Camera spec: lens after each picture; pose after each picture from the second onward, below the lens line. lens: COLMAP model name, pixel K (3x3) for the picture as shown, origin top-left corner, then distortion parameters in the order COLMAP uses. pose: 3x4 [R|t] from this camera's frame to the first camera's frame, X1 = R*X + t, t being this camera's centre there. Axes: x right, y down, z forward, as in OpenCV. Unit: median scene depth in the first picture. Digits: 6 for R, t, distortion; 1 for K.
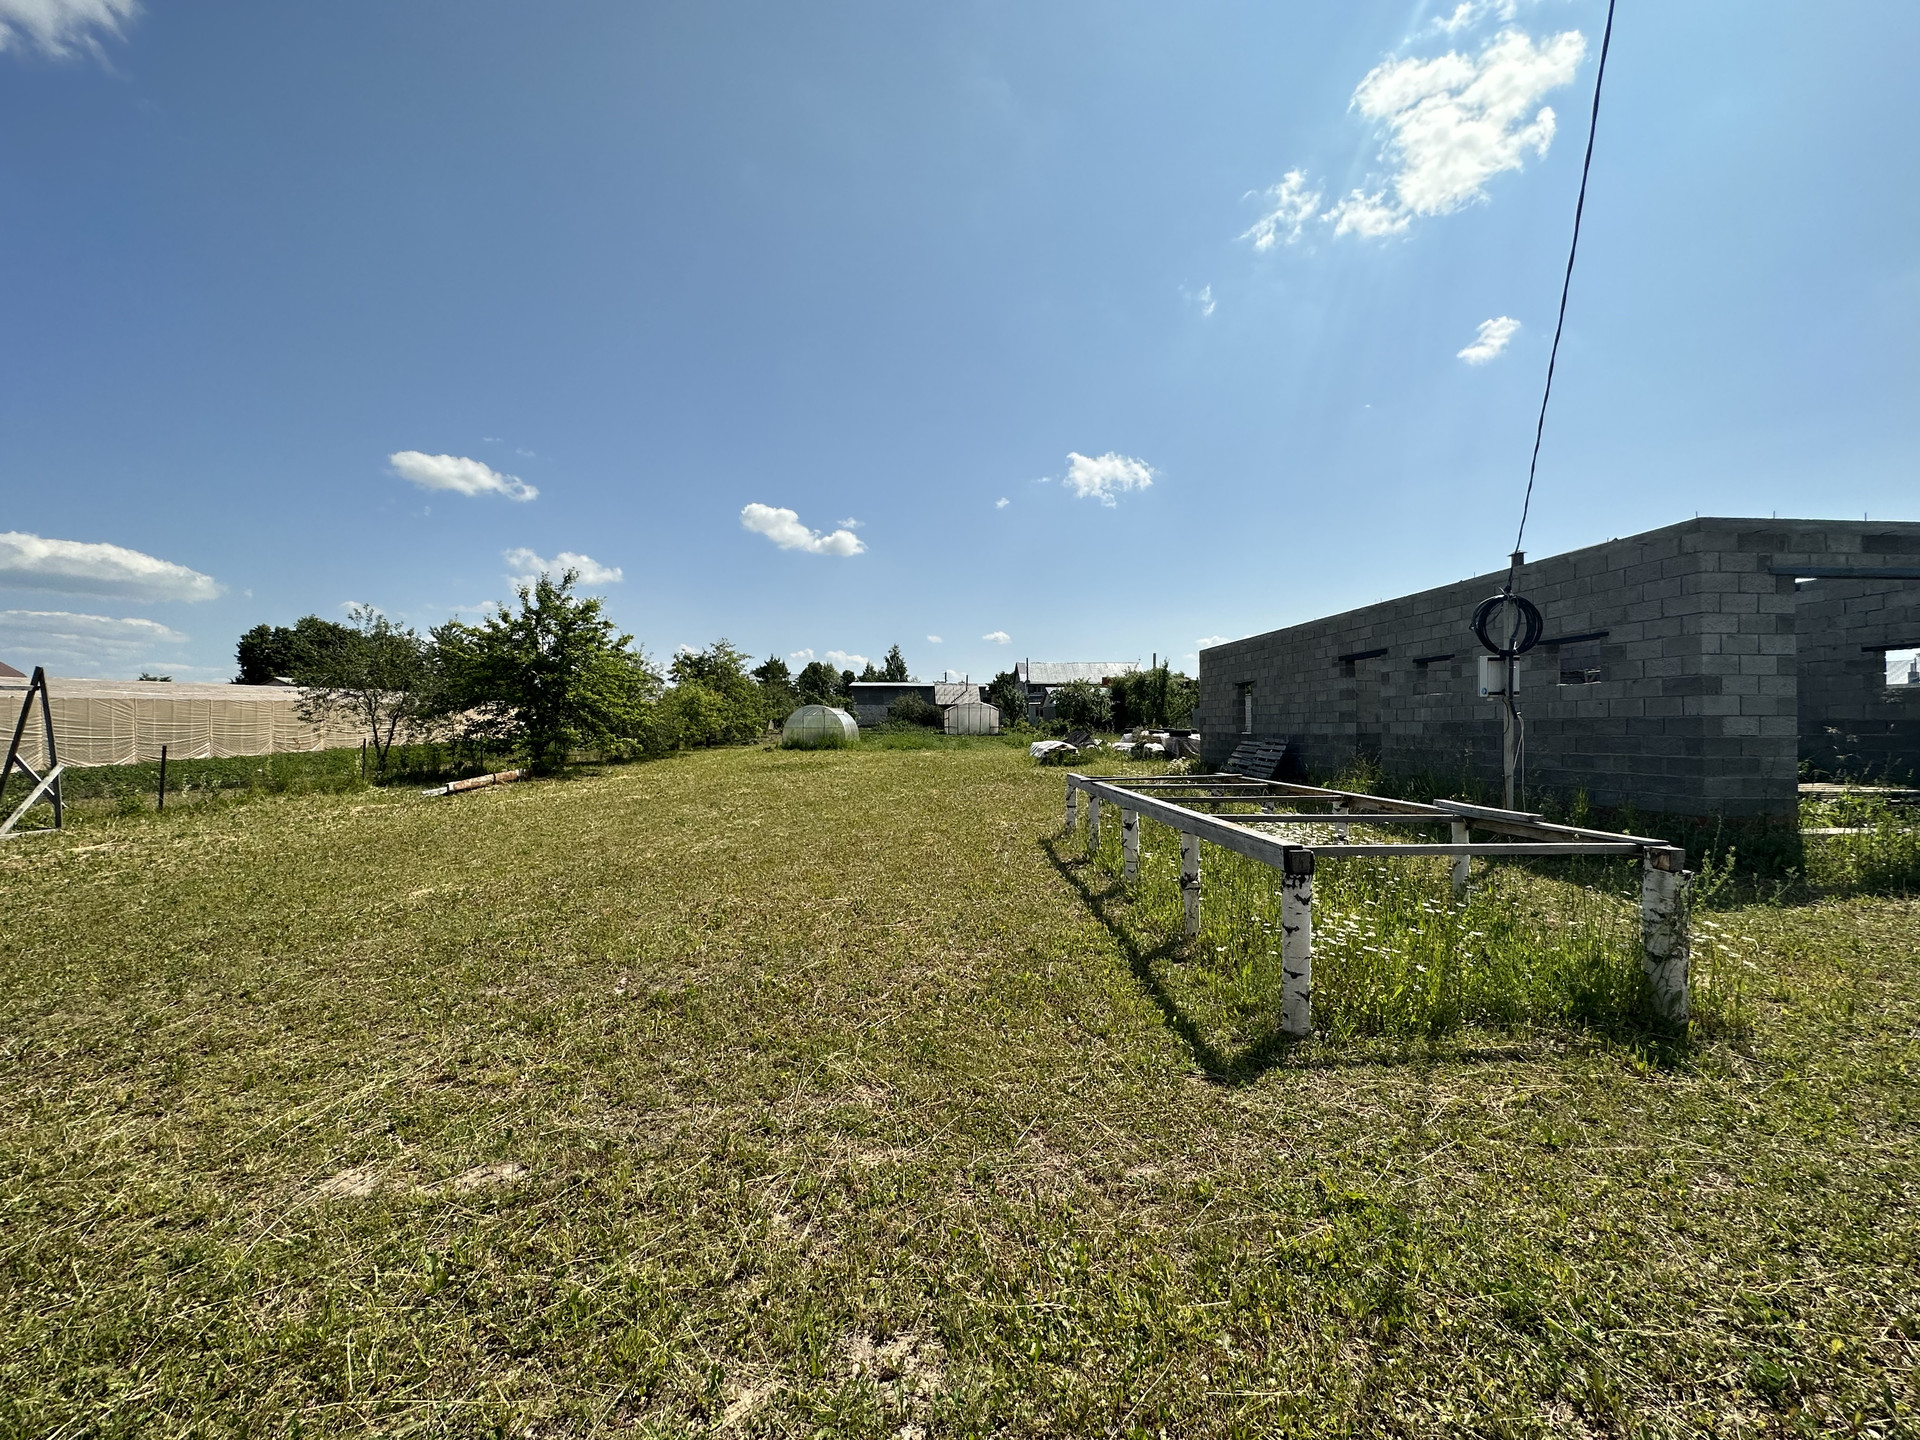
lens RADIAL K [[778.4, 0, 960.0], [0, 778.4, 720.0], [0, 0, 1]] dist [-0.001432, 0.000311]
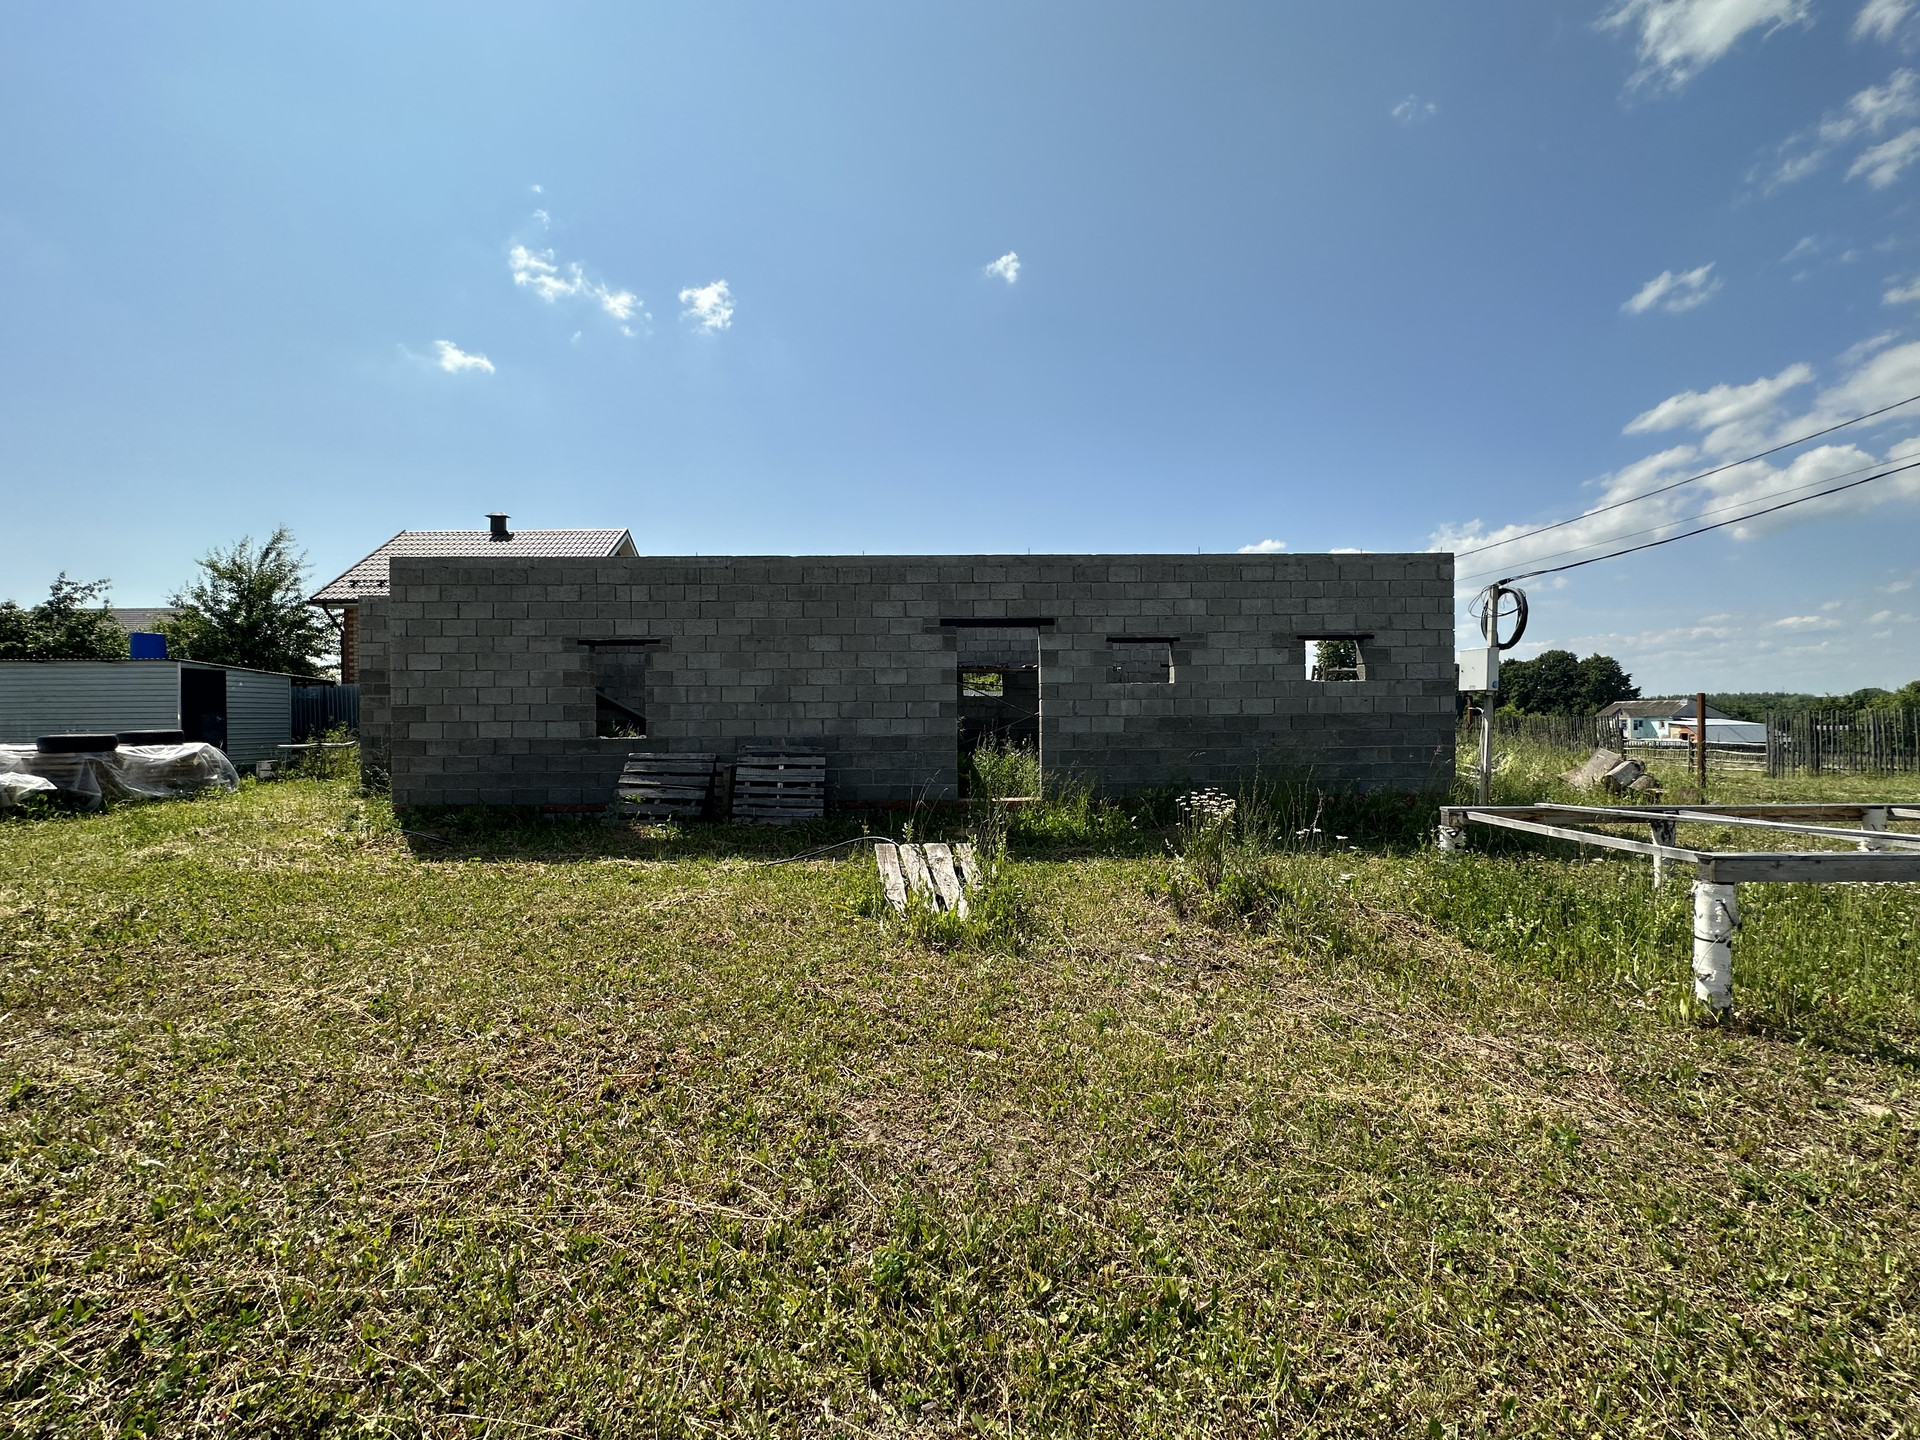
lens RADIAL K [[778.4, 0, 960.0], [0, 778.4, 720.0], [0, 0, 1]] dist [-0.001432, 0.000311]
pose [[0.049187, -0.001508, 0.998788, -0.223806], [-0.003767, 0.999991, 0.001695, 0.005212], [-0.998782, -0.003846, 0.049181, 1.171141]]
